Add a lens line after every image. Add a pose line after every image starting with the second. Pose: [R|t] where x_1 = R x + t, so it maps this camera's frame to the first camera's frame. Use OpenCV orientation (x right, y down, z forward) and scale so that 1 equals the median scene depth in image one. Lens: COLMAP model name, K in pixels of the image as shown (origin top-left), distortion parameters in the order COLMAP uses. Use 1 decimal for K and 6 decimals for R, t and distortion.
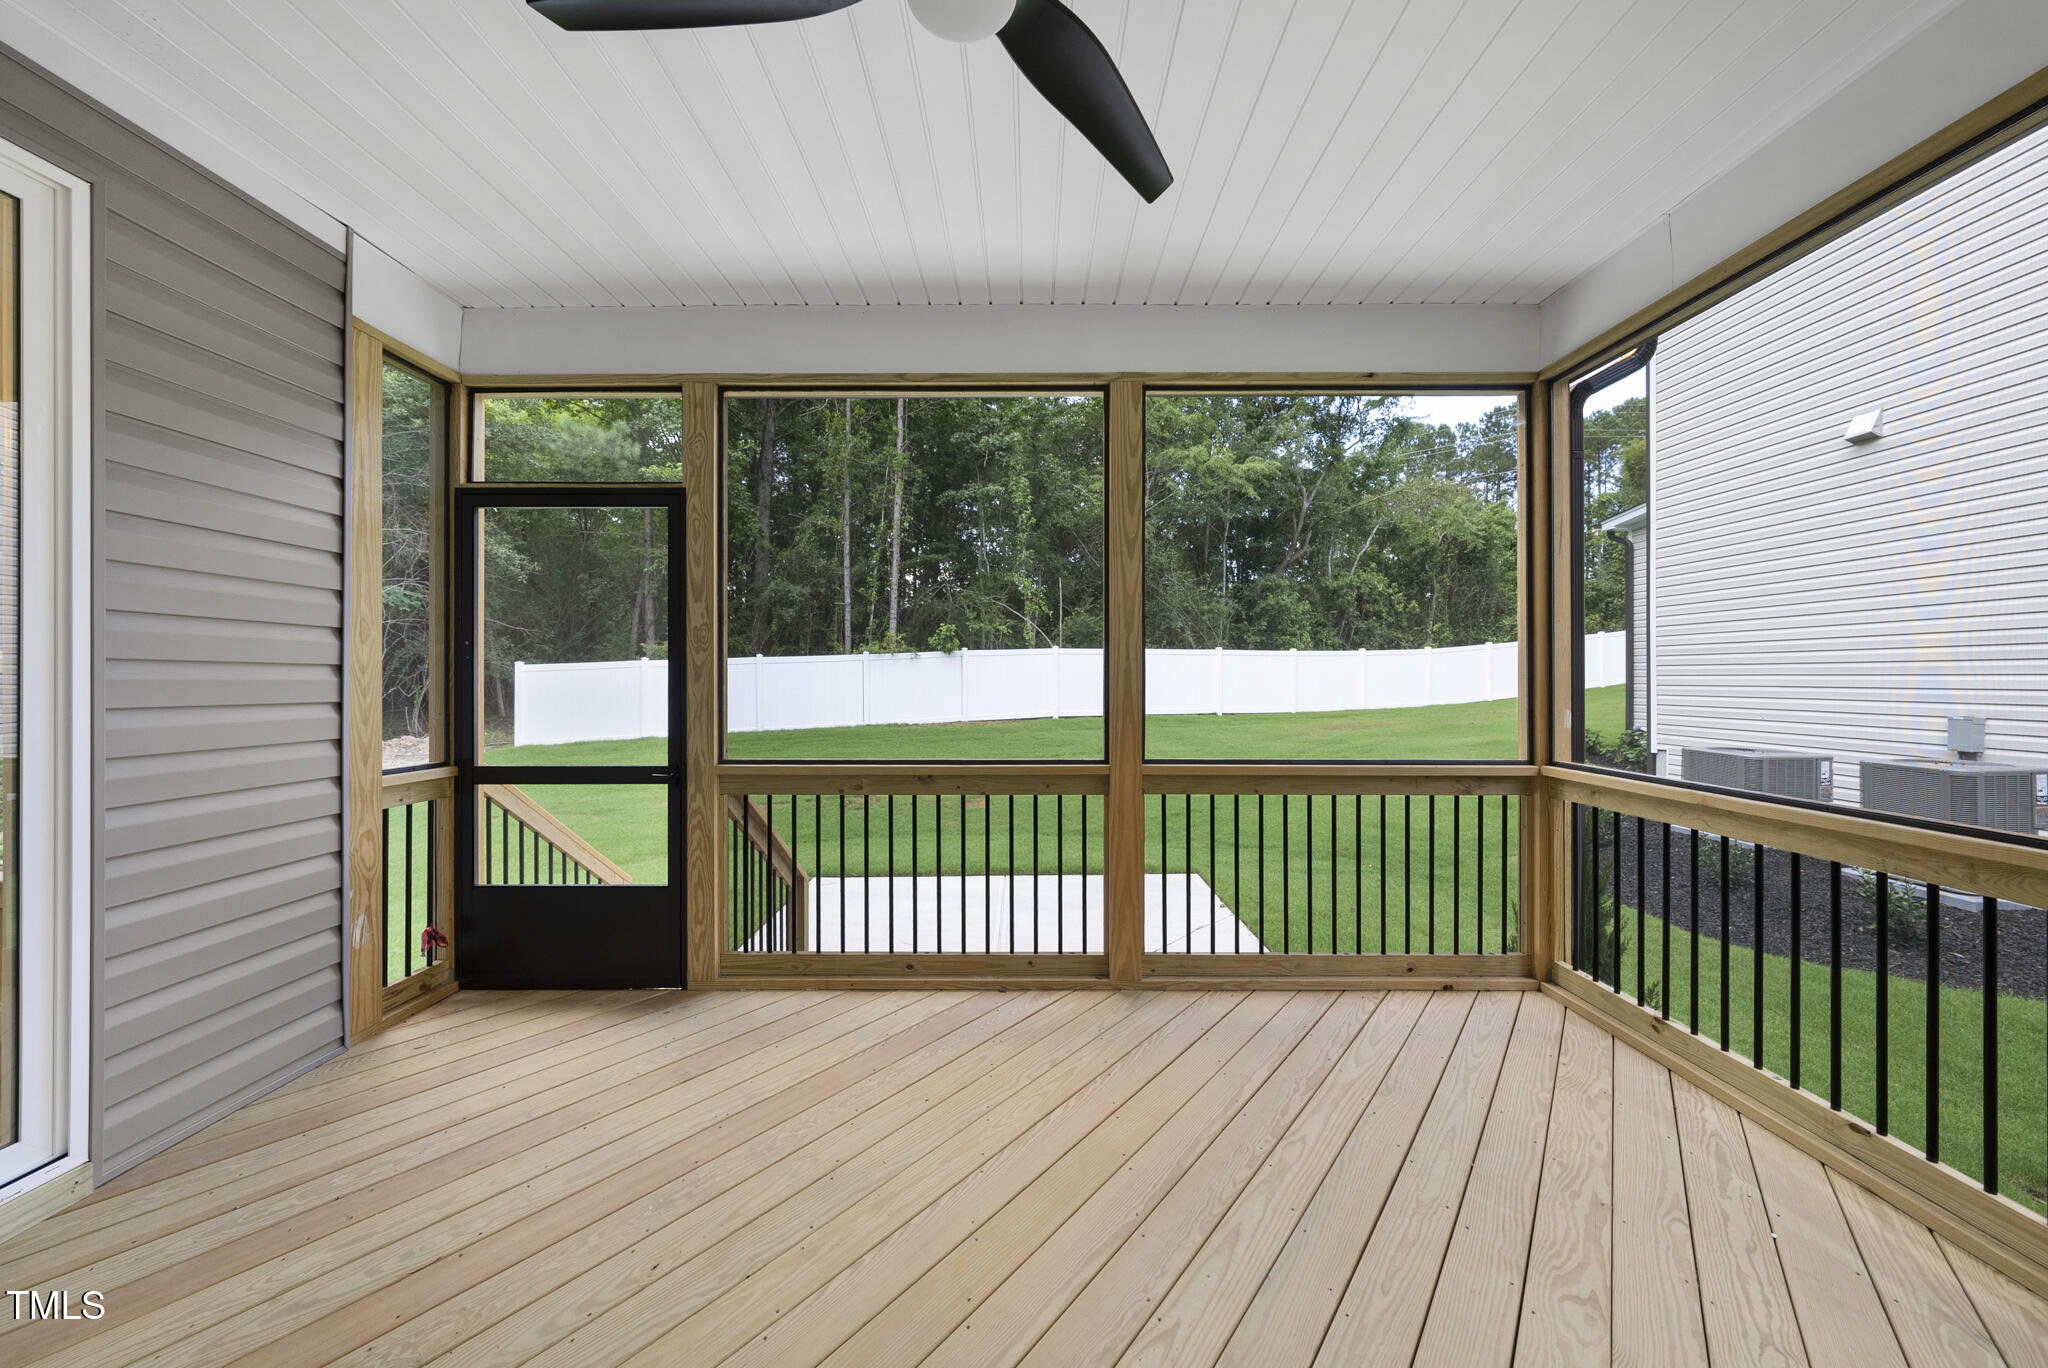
lens RADIAL K [[696.1, 0, 1028.4], [0, 696.1, 680.8], [0, 0, 1]] dist [-0.001739, 0.000104]
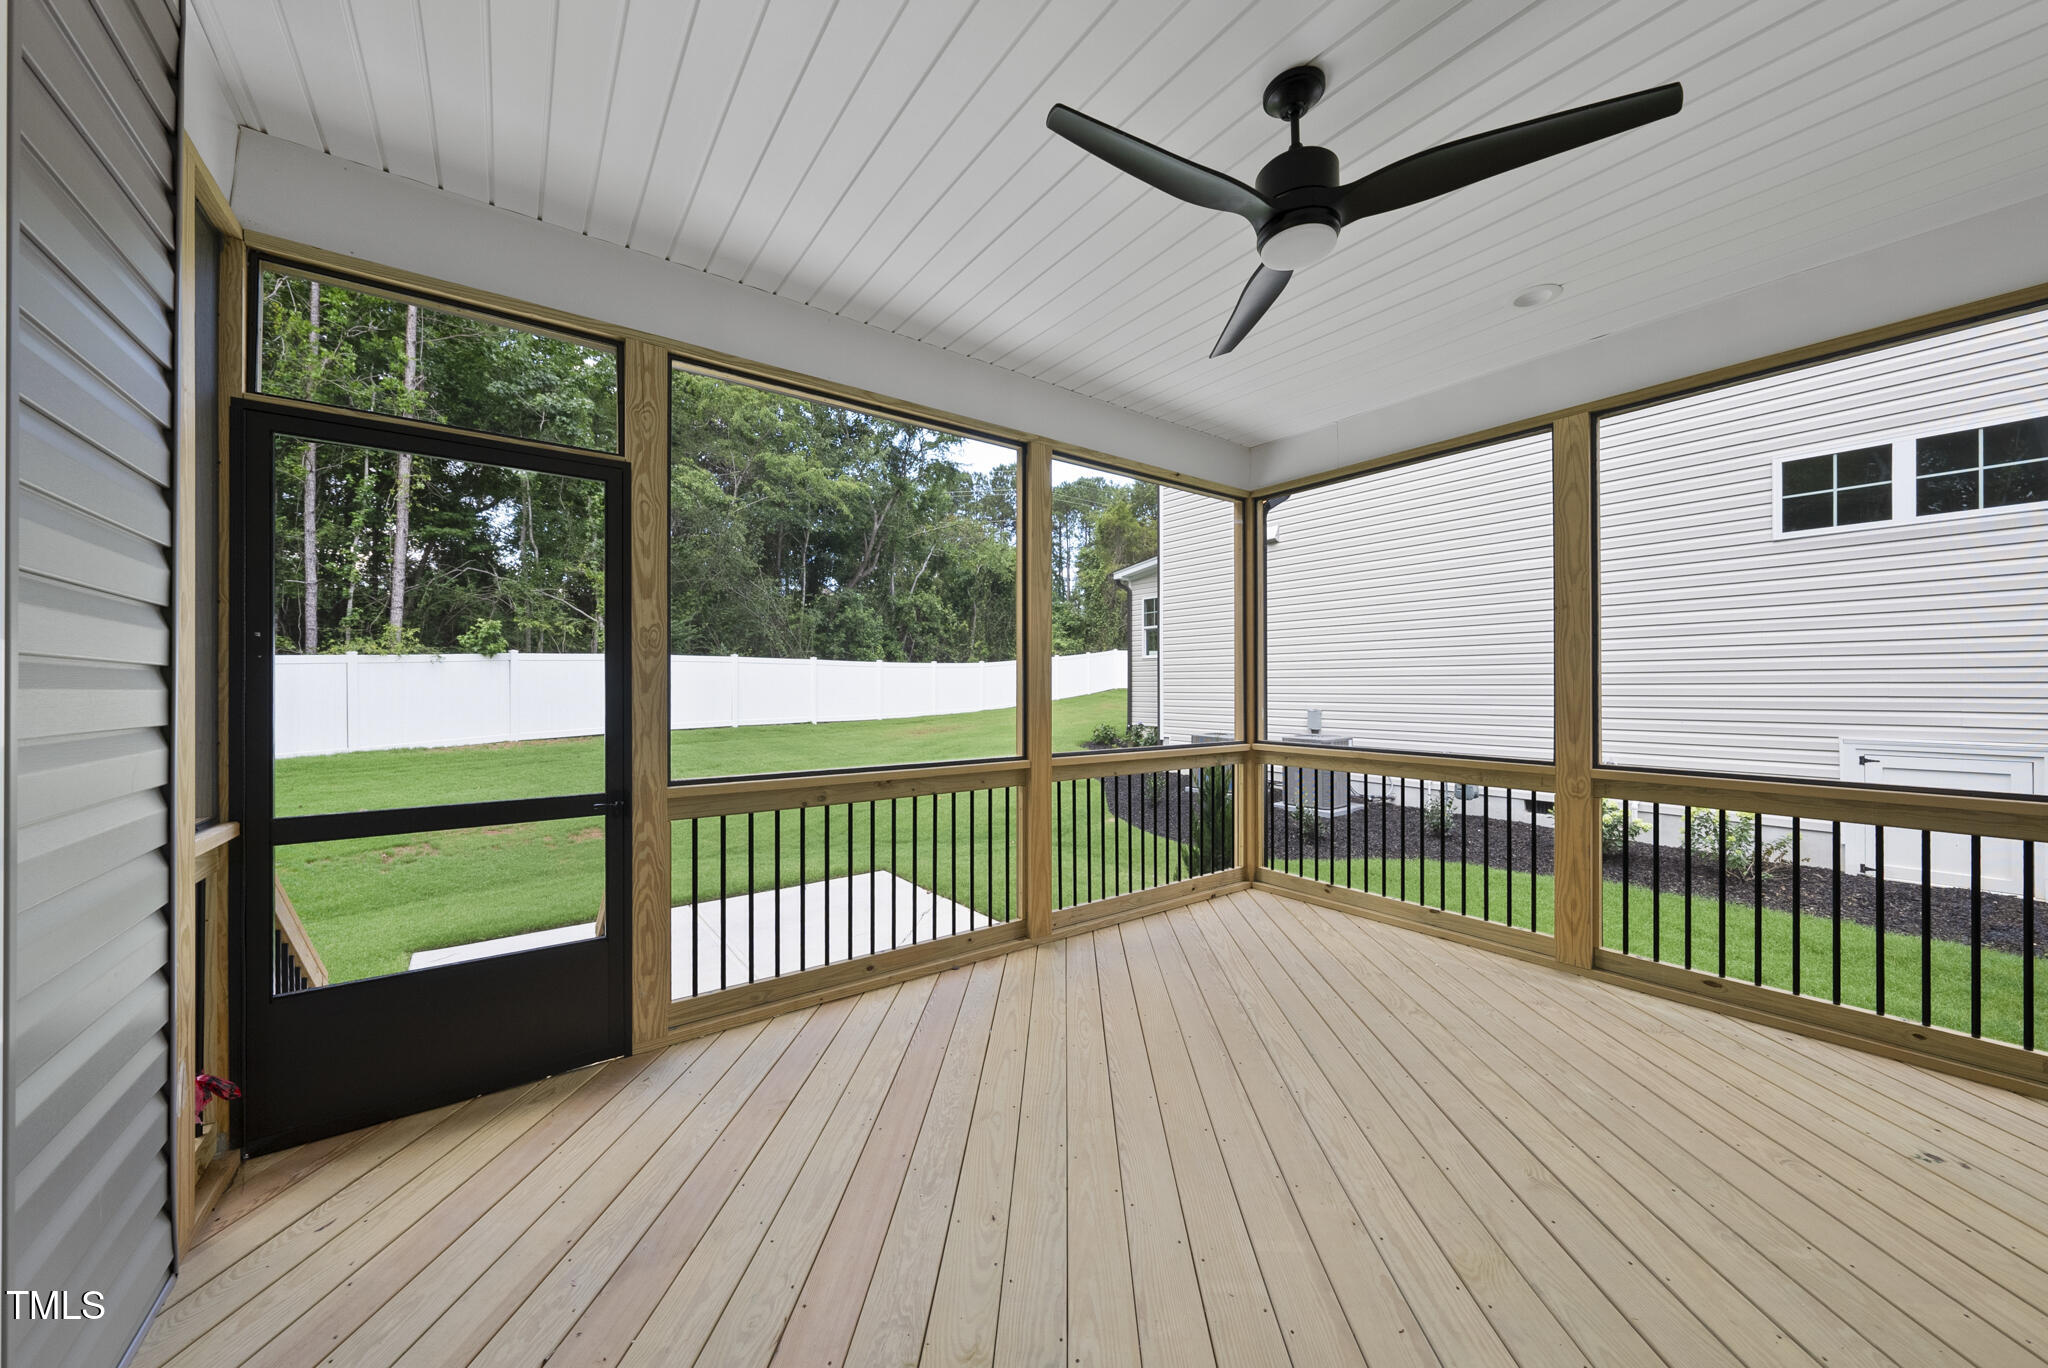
lens RADIAL K [[696.1, 0, 1015.3], [0, 696.1, 687.5], [0, 0, 1]] dist [-0.001739, 0.000104]
pose [[0.812468, 0.000634, 0.583005, -0.288866], [0.001750, 0.999992, -0.003526, 0.000144], [-0.583003, 0.003885, 0.812461, 0.018309]]
